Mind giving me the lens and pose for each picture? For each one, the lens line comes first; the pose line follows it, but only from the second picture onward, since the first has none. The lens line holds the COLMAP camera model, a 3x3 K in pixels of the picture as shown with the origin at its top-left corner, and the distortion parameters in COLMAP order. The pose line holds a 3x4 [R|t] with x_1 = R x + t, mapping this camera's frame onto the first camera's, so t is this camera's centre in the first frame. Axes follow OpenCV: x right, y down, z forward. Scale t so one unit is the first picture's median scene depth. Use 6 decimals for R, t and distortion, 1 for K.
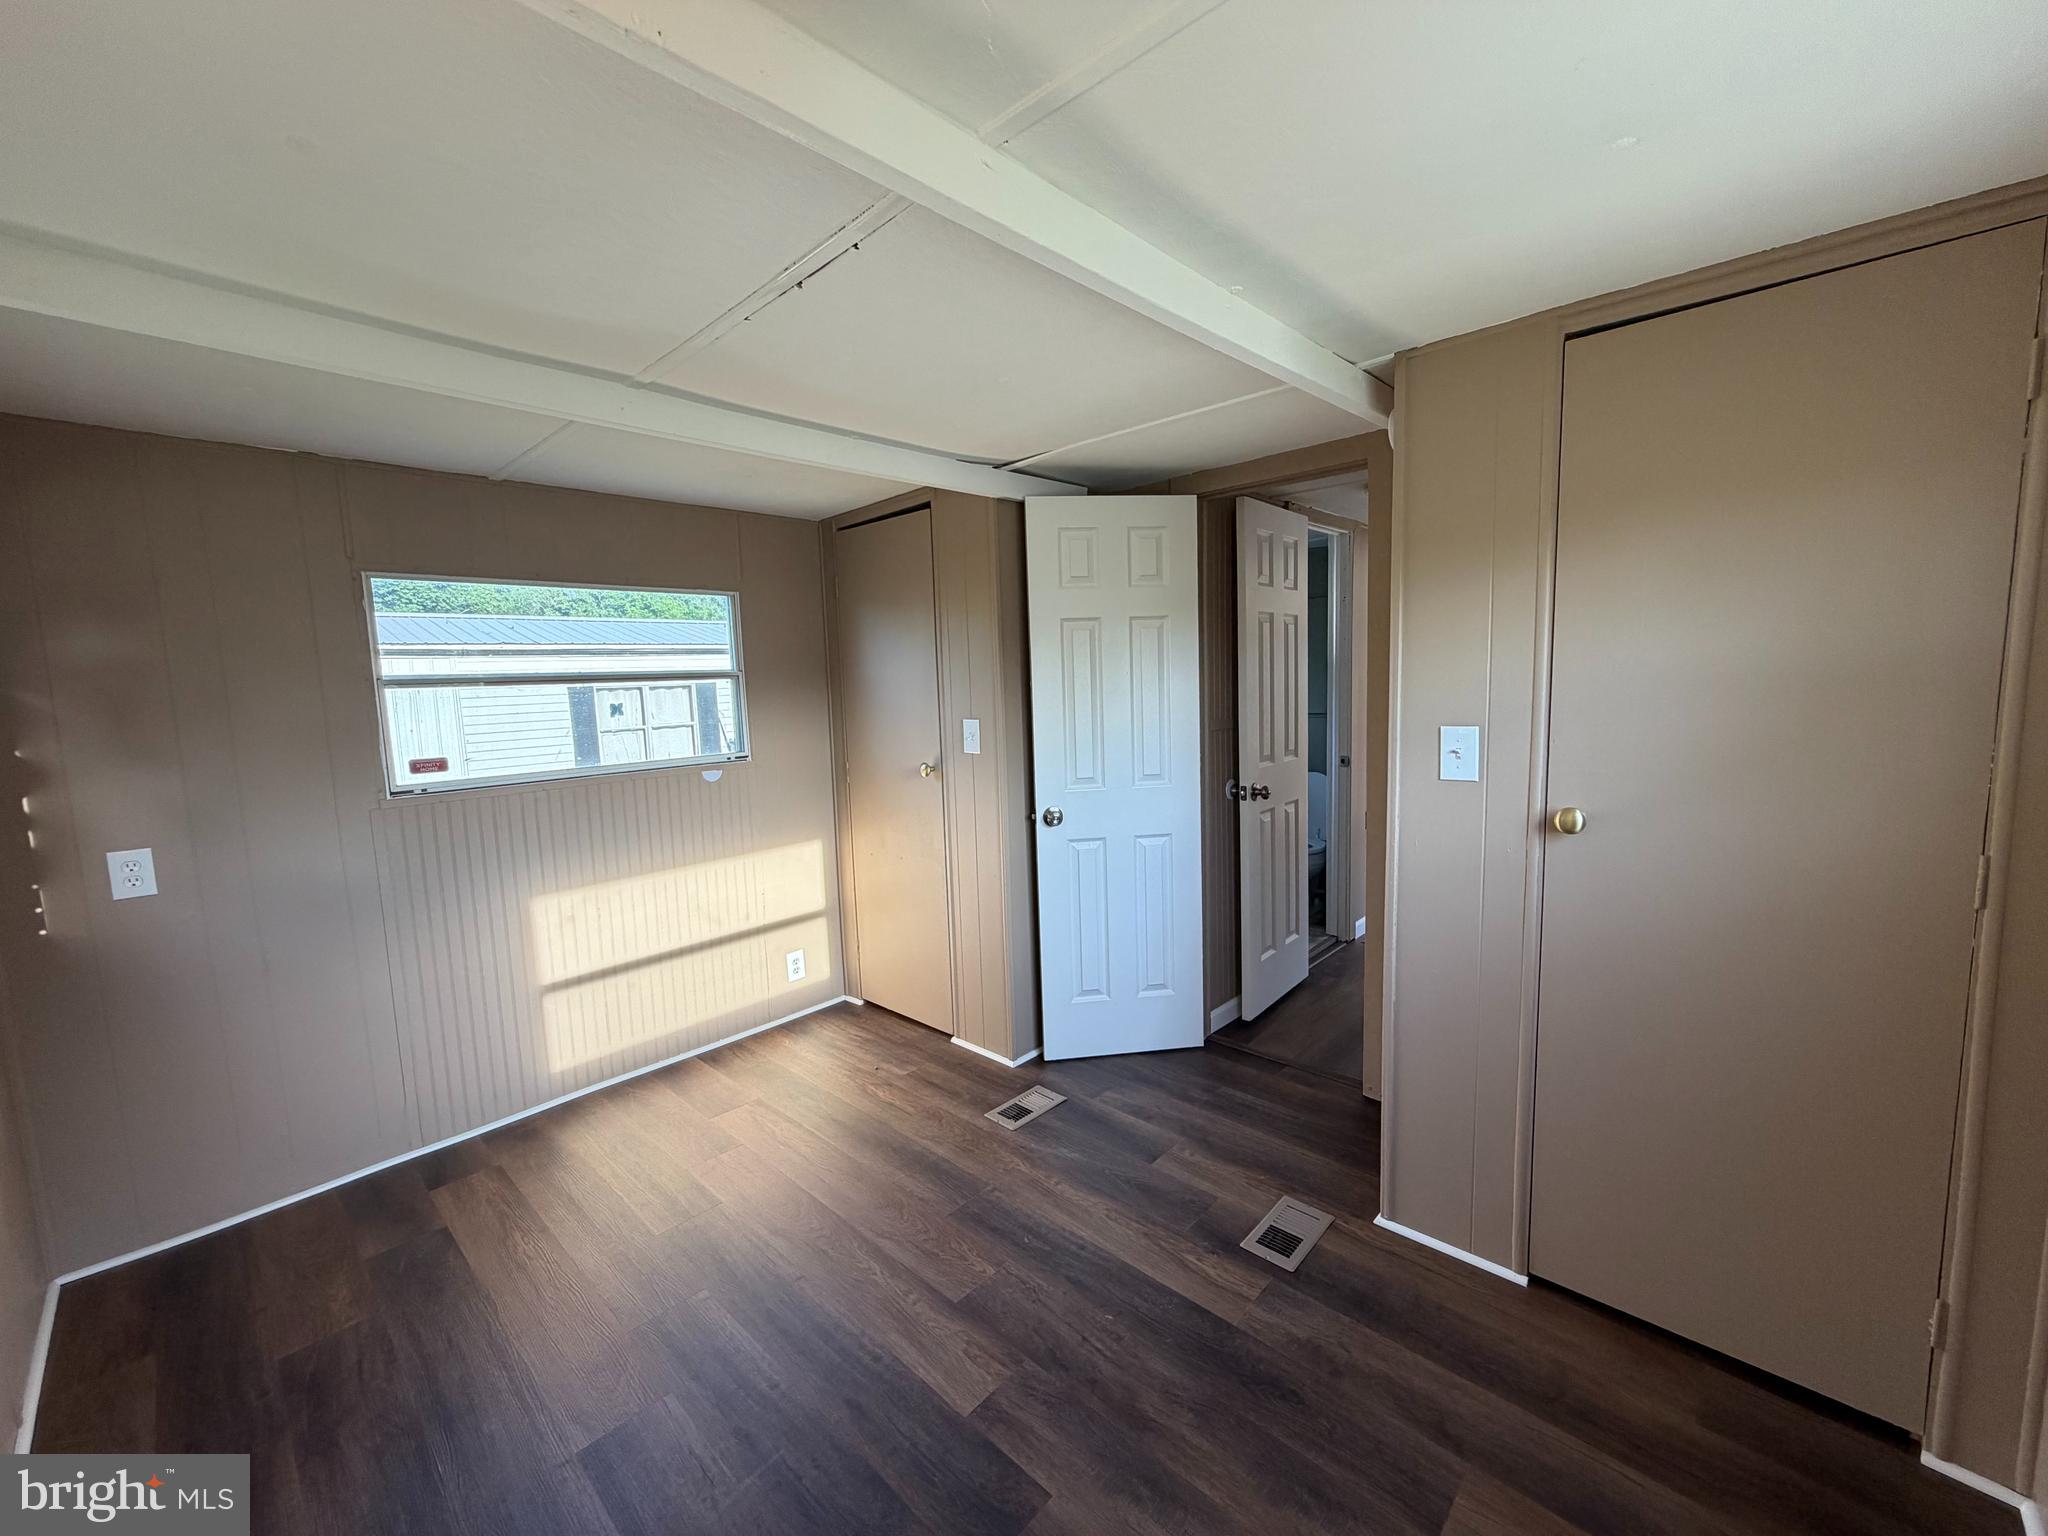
lens RADIAL K [[815.6, 0, 1019.6], [0, 815.6, 768.4], [0, 0, 1]] dist [0.000942, 0.000000]
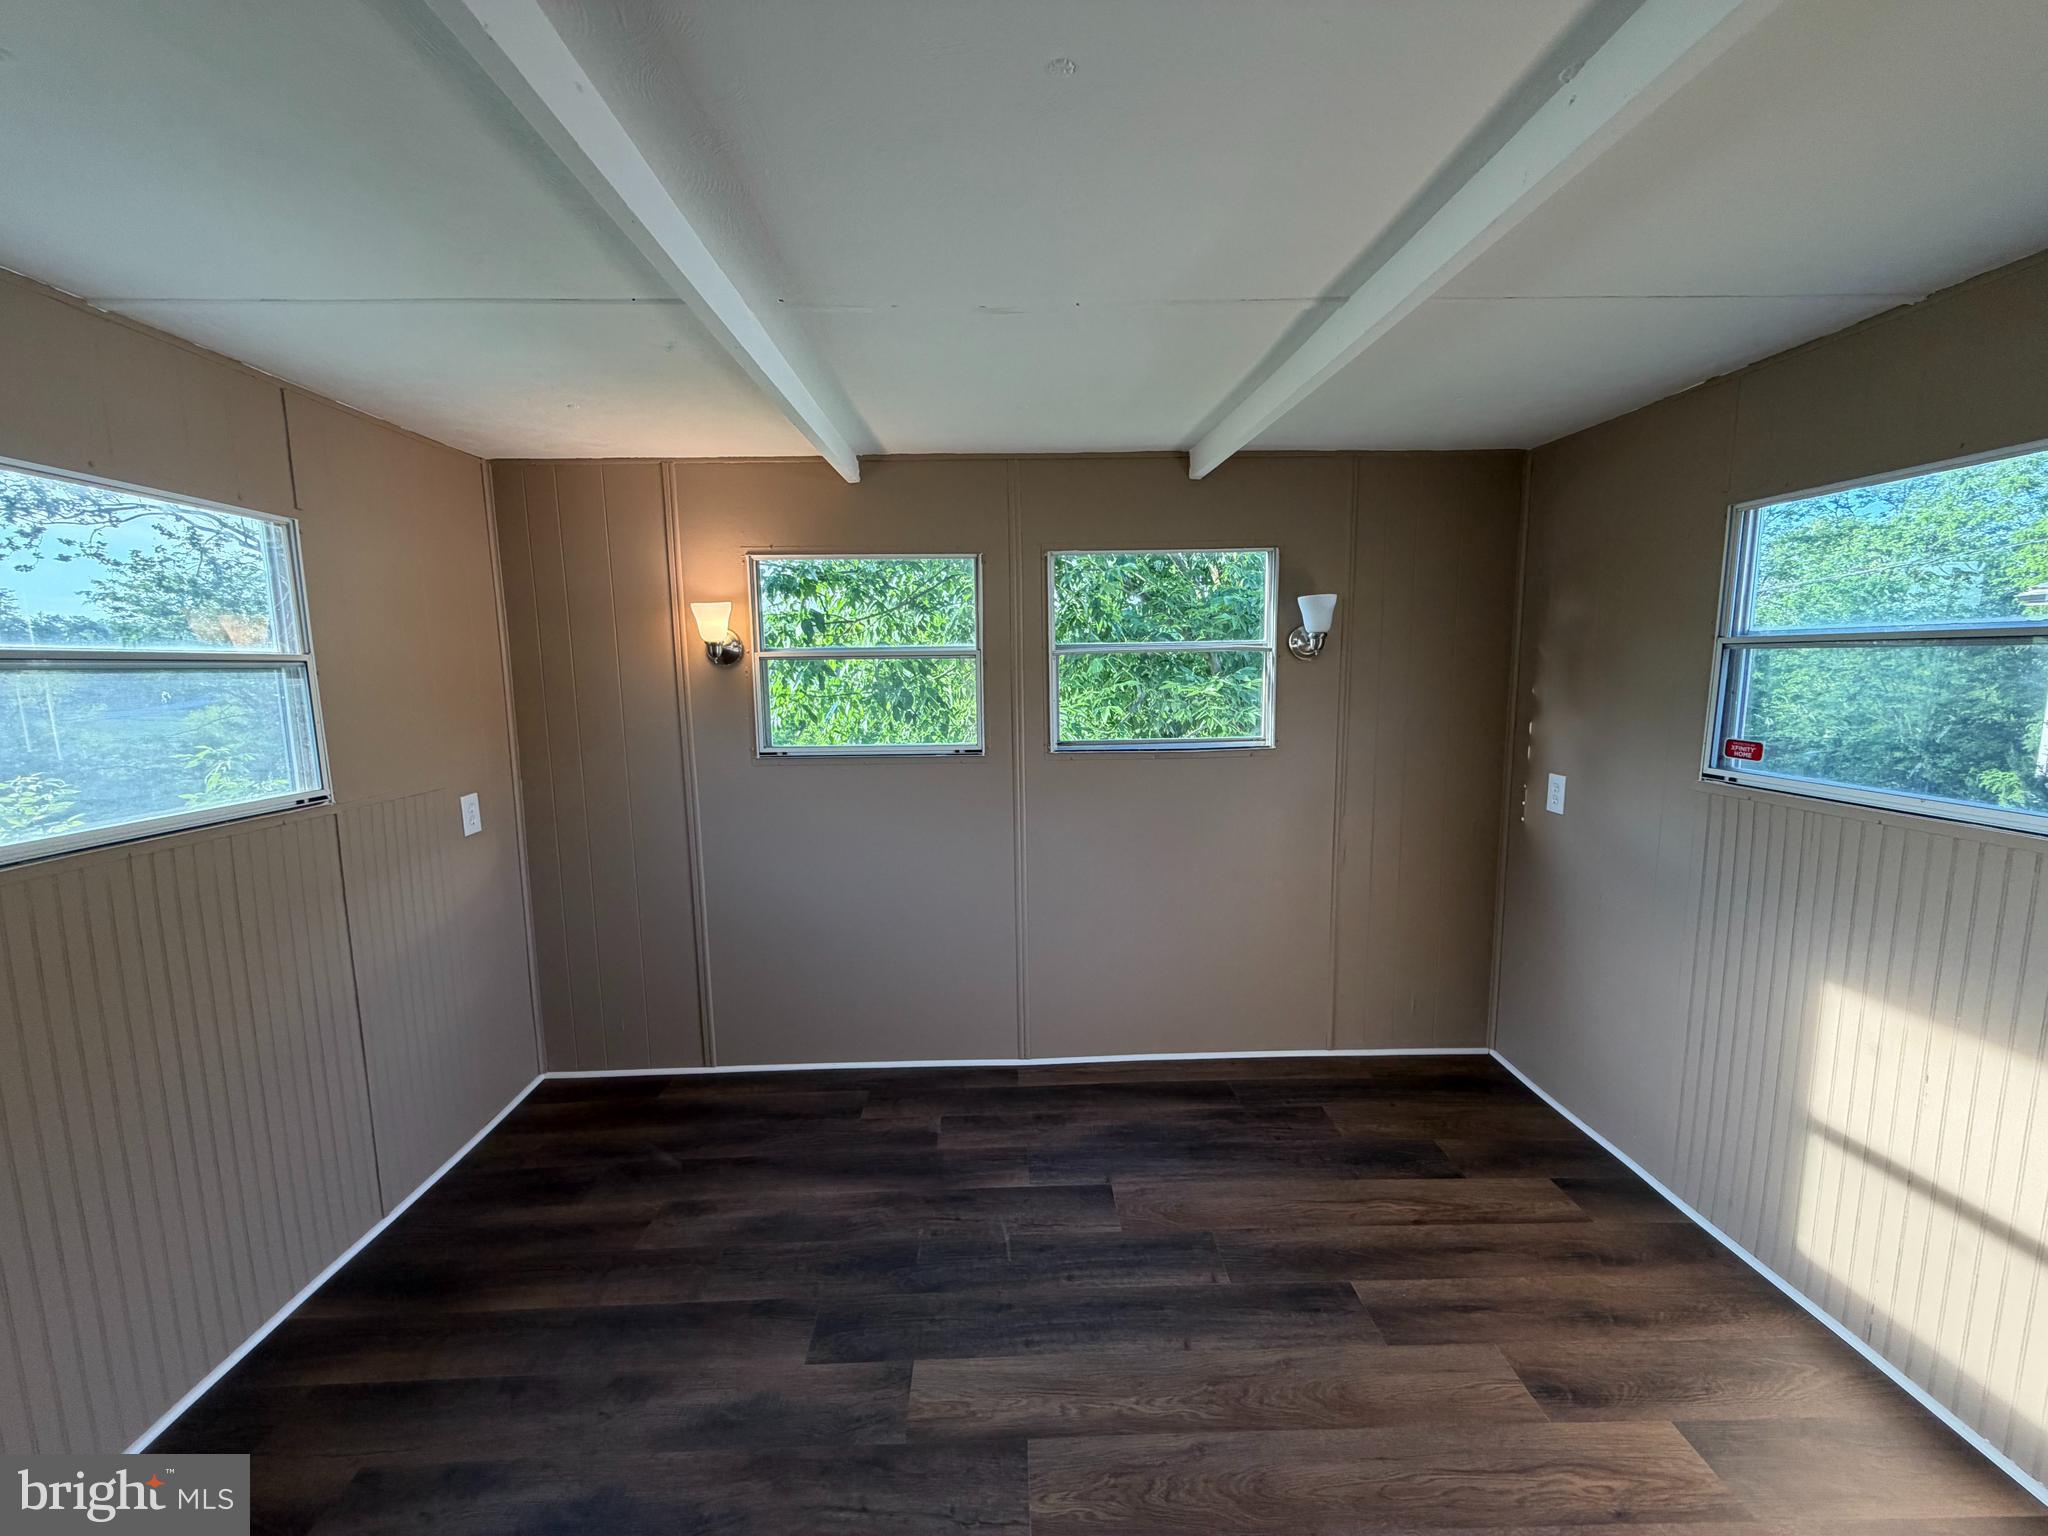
lens RADIAL K [[815.6, 0, 1019.6], [0, 815.6, 768.4], [0, 0, 1]] dist [0.000942, 0.000000]
pose [[-0.705884, 0.134782, -0.695386, 0.384611], [-0.046468, 0.970803, 0.235334, -0.175381], [0.706802, 0.198432, -0.679011, 1.352447]]
